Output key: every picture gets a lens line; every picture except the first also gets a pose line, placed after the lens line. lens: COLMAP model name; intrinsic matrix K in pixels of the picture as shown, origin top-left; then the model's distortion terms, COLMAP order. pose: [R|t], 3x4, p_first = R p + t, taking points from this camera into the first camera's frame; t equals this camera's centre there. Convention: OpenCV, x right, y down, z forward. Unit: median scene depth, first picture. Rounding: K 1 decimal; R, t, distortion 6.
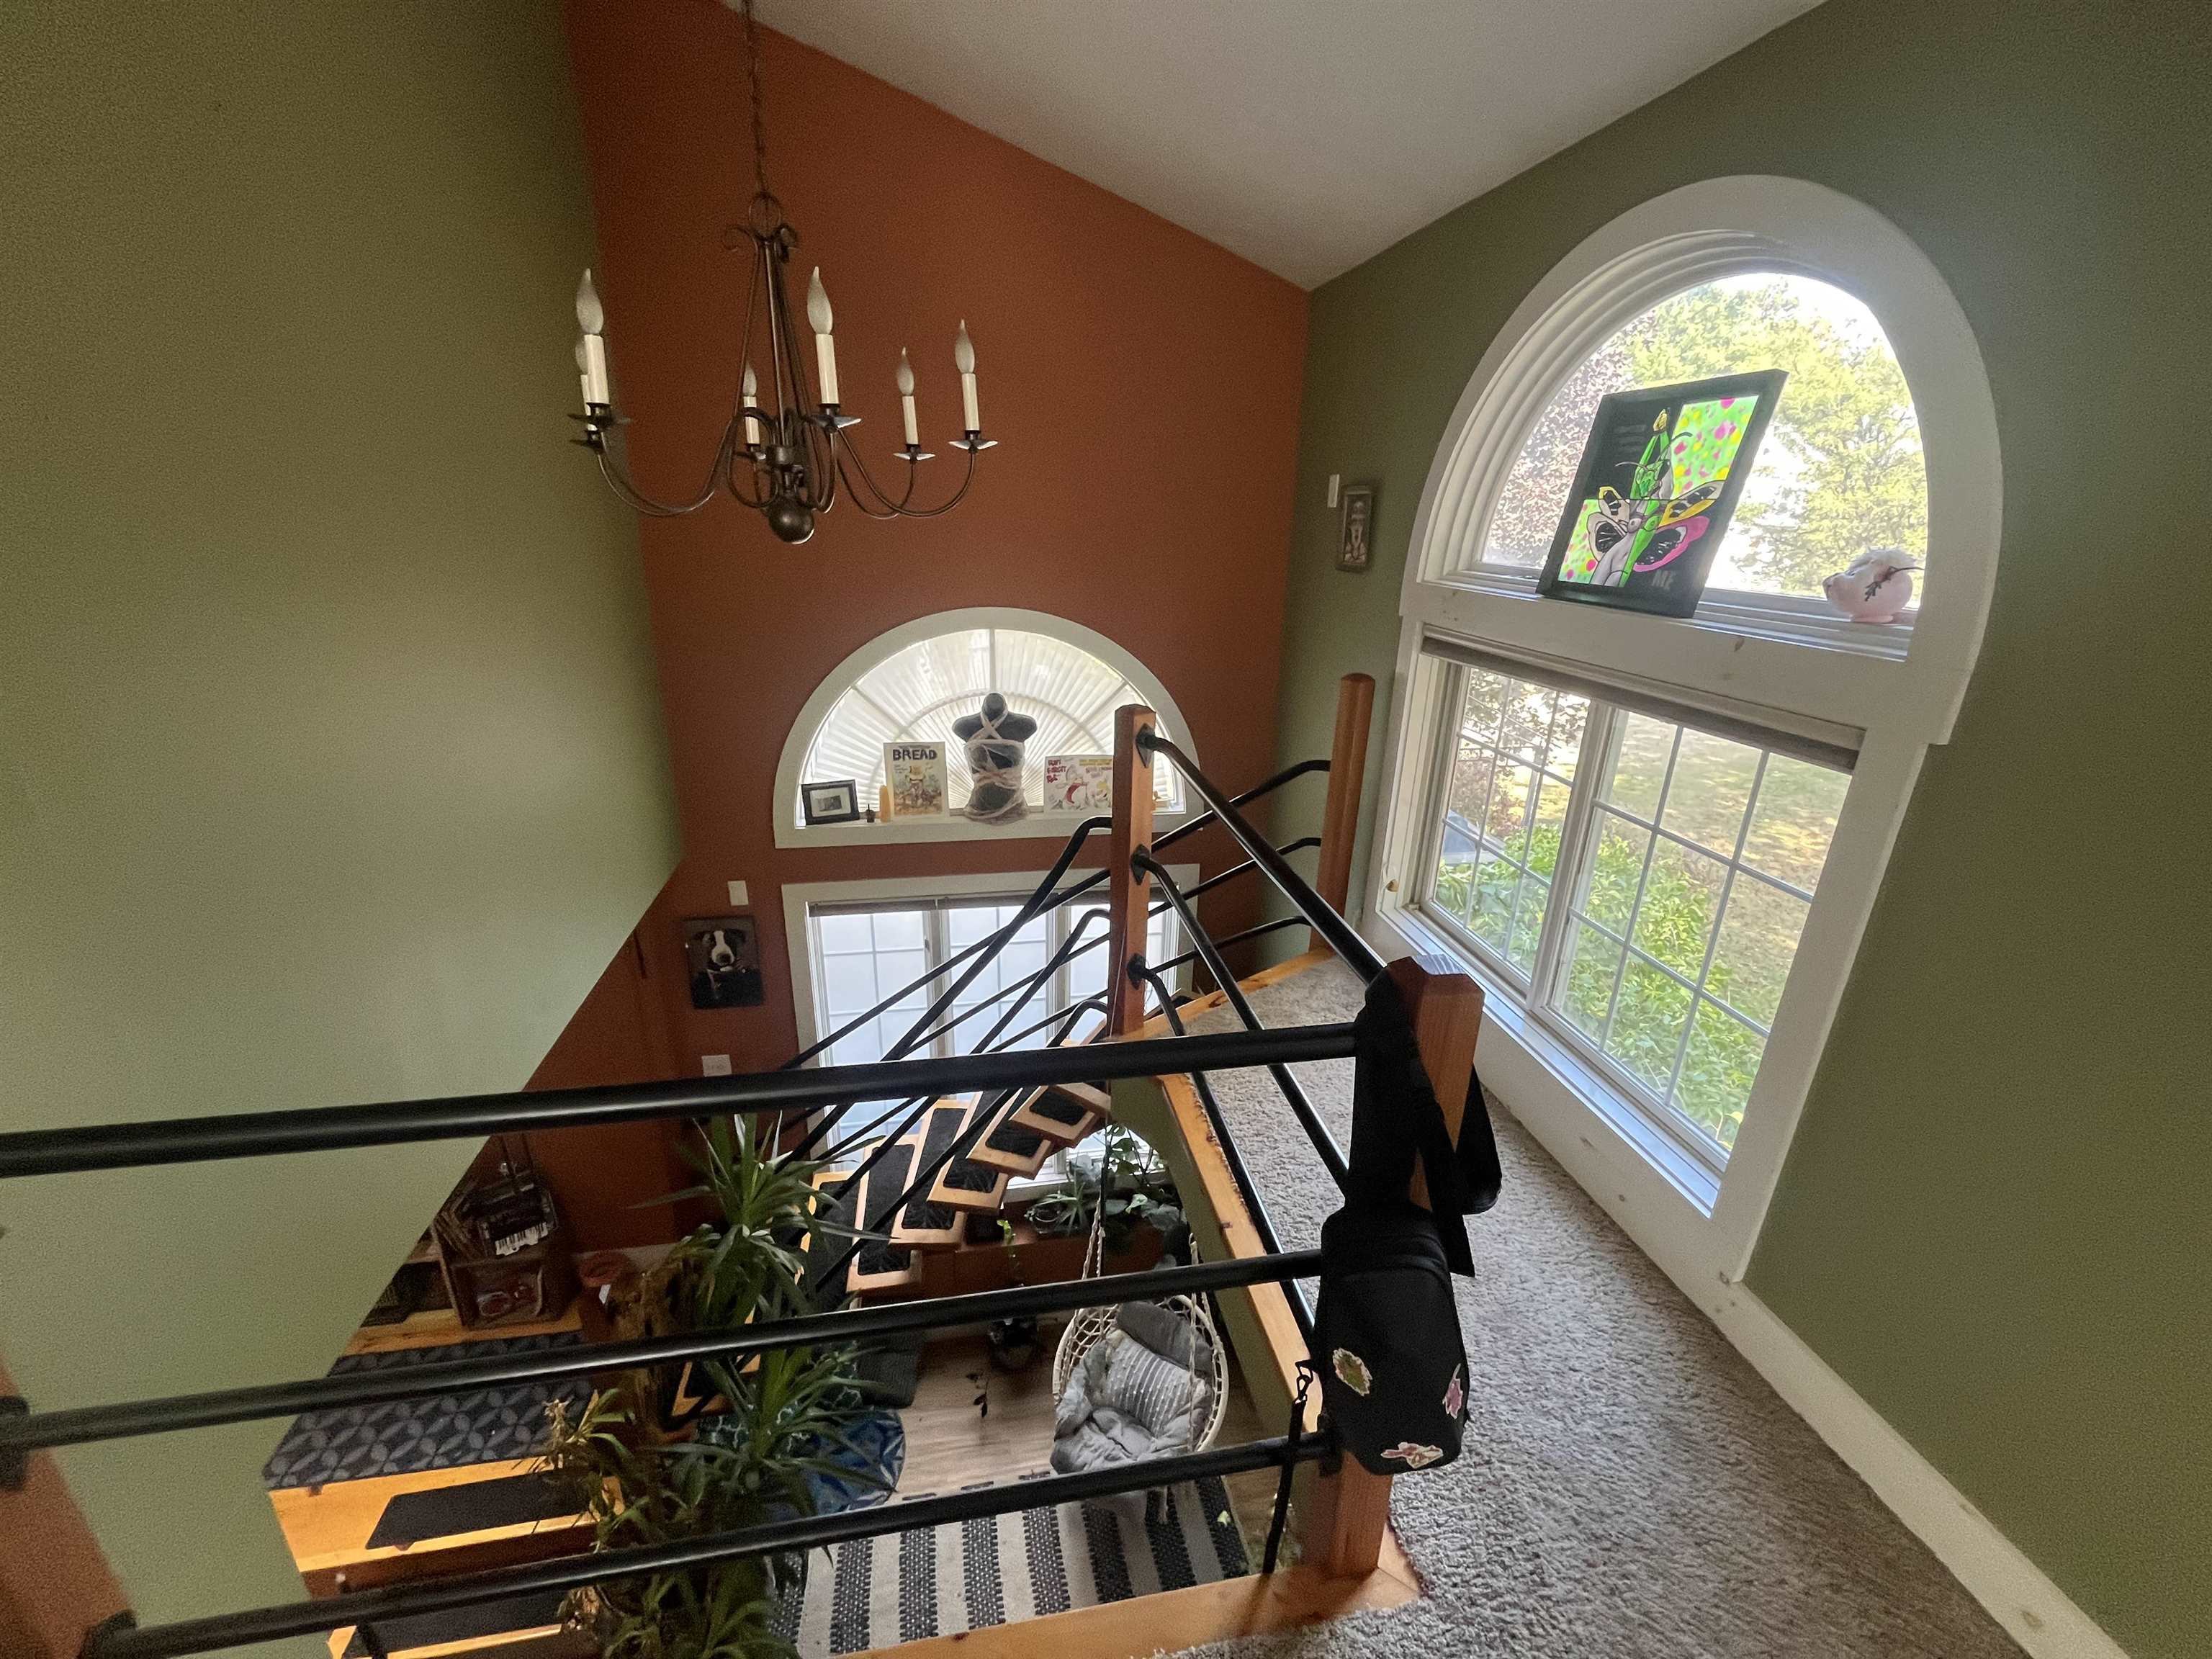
lens RADIAL K [[901.0, 0, 1095.4], [0, 901.0, 821.6], [0, 0, 1]] dist [0.005387, 0.000059]
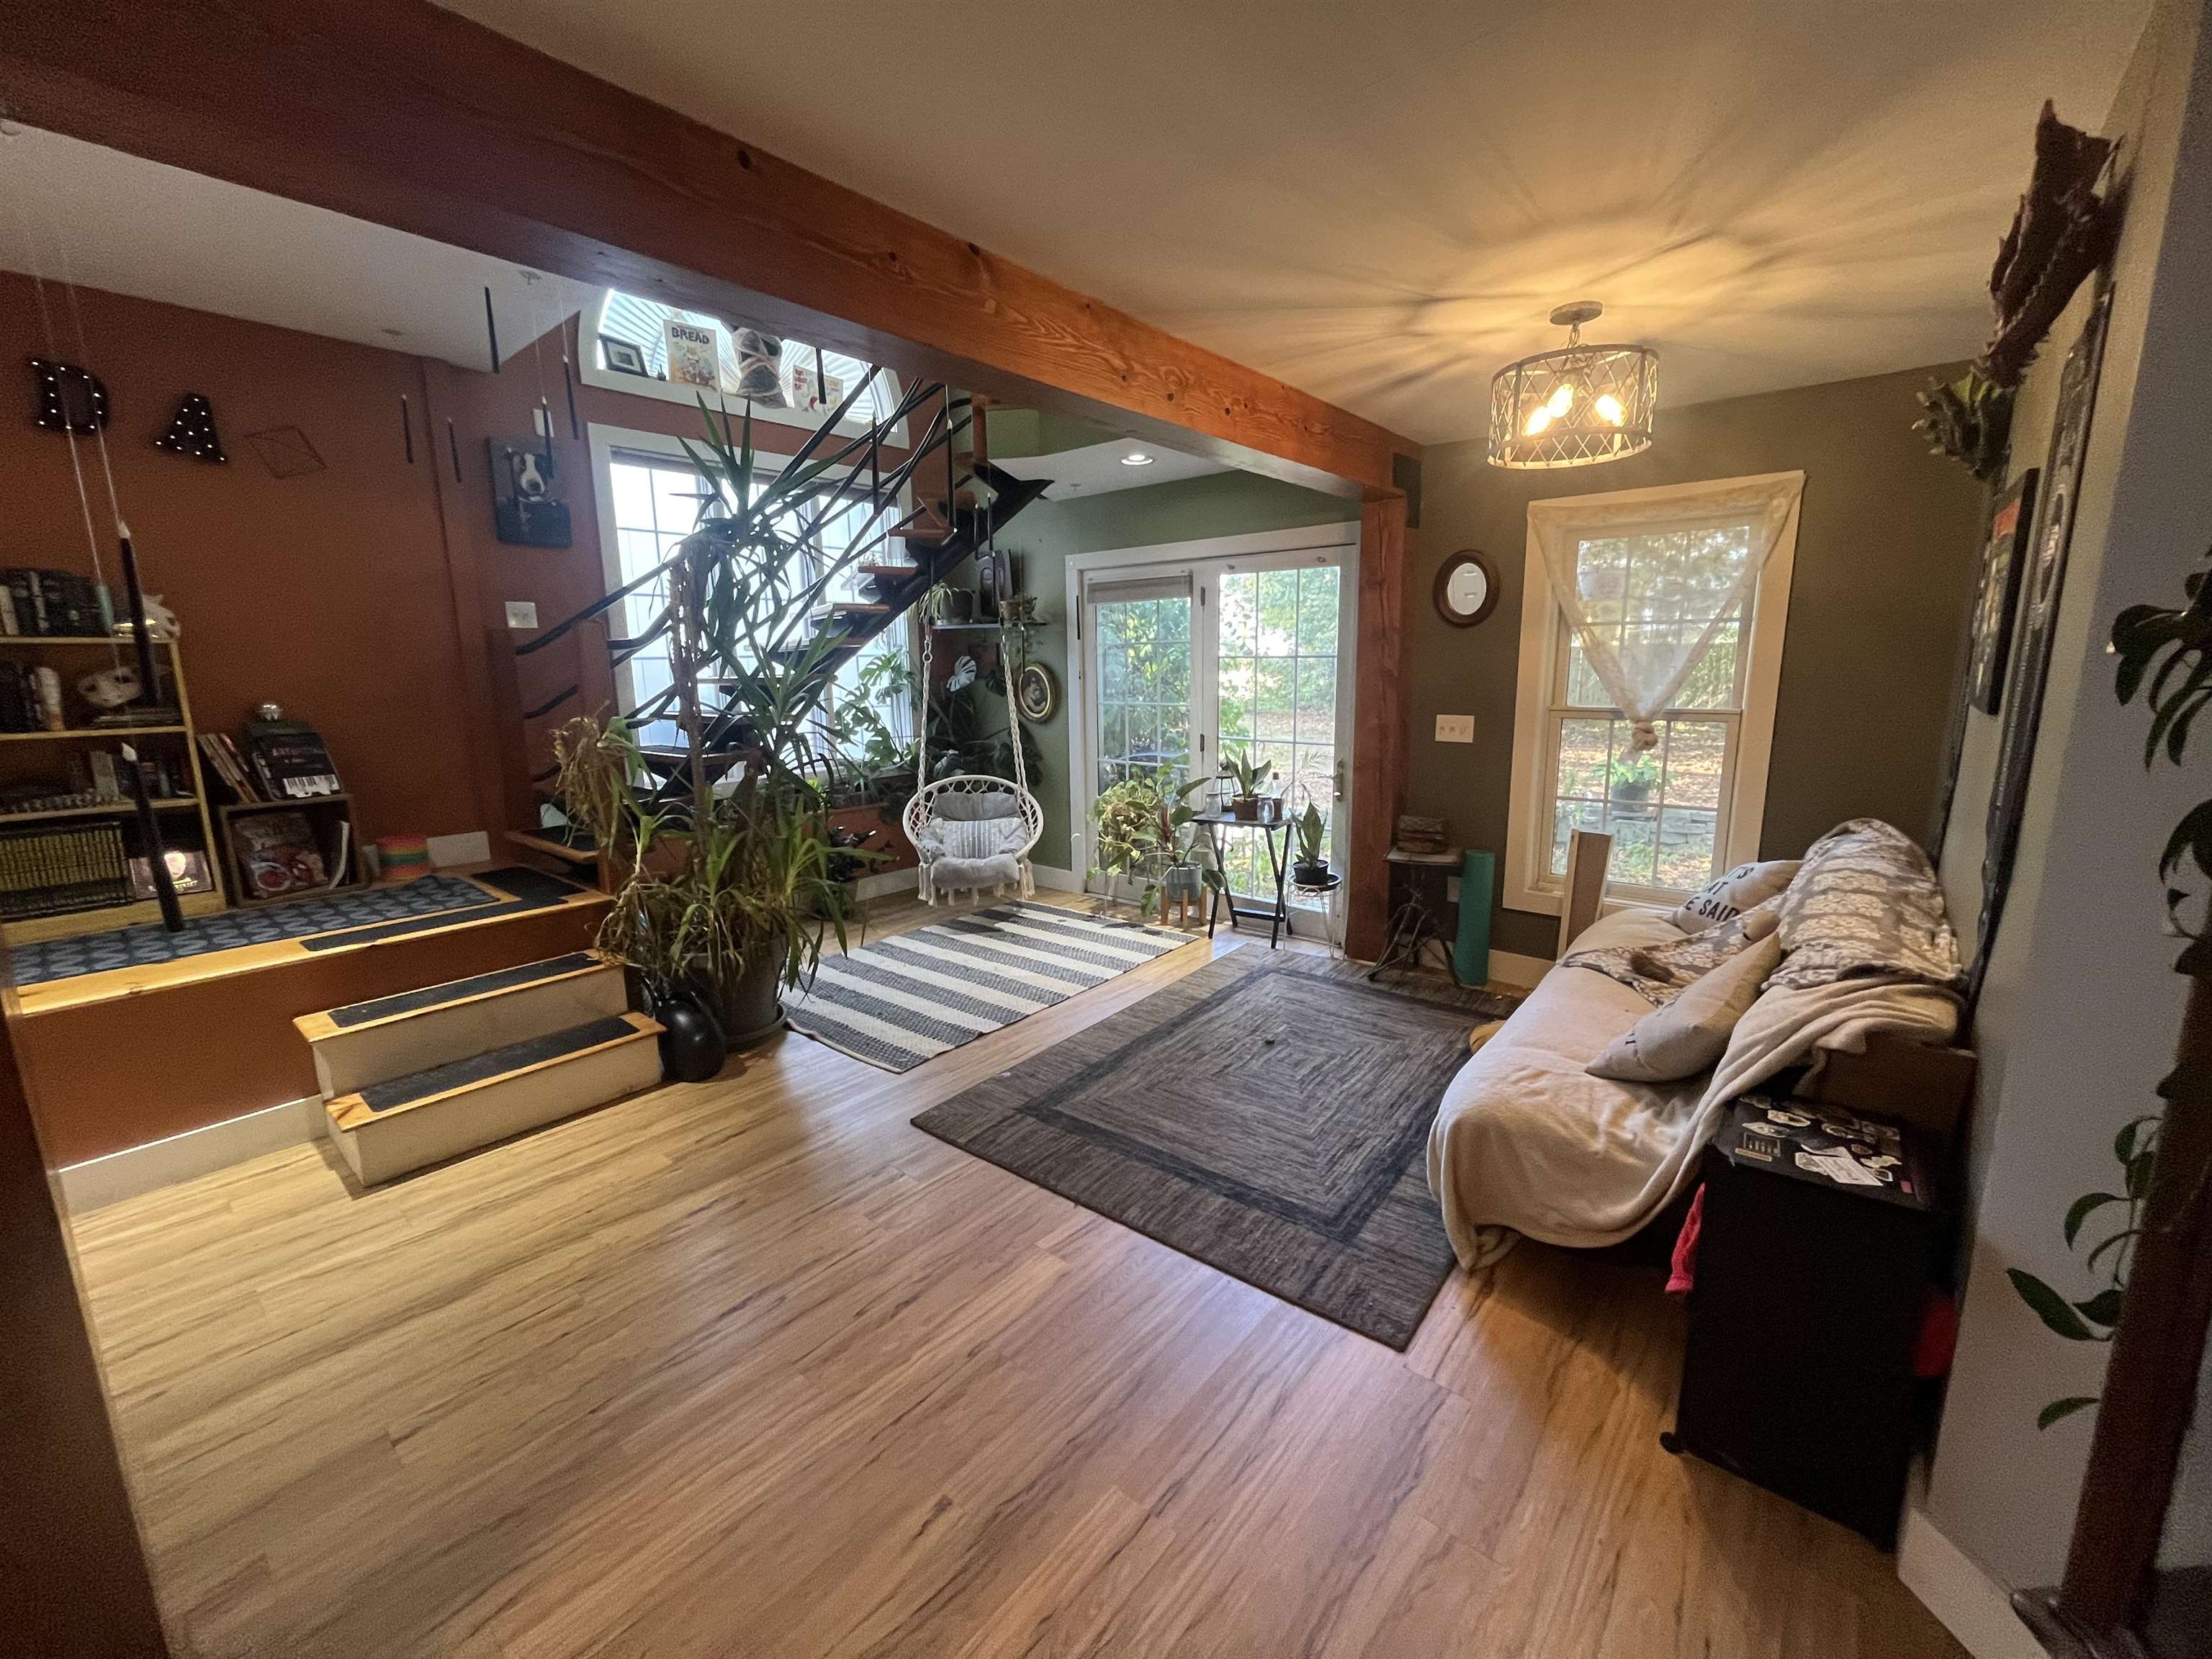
lens RADIAL K [[901.0, 0, 1098.4], [0, 901.0, 824.6], [0, 0, 1]] dist [0.005387, 0.000059]
pose [[0.736051, -0.139822, 0.662328, -0.683671], [0.243962, 0.967476, -0.066876, 0.766812], [-0.631436, 0.210807, 0.746223, -0.115424]]
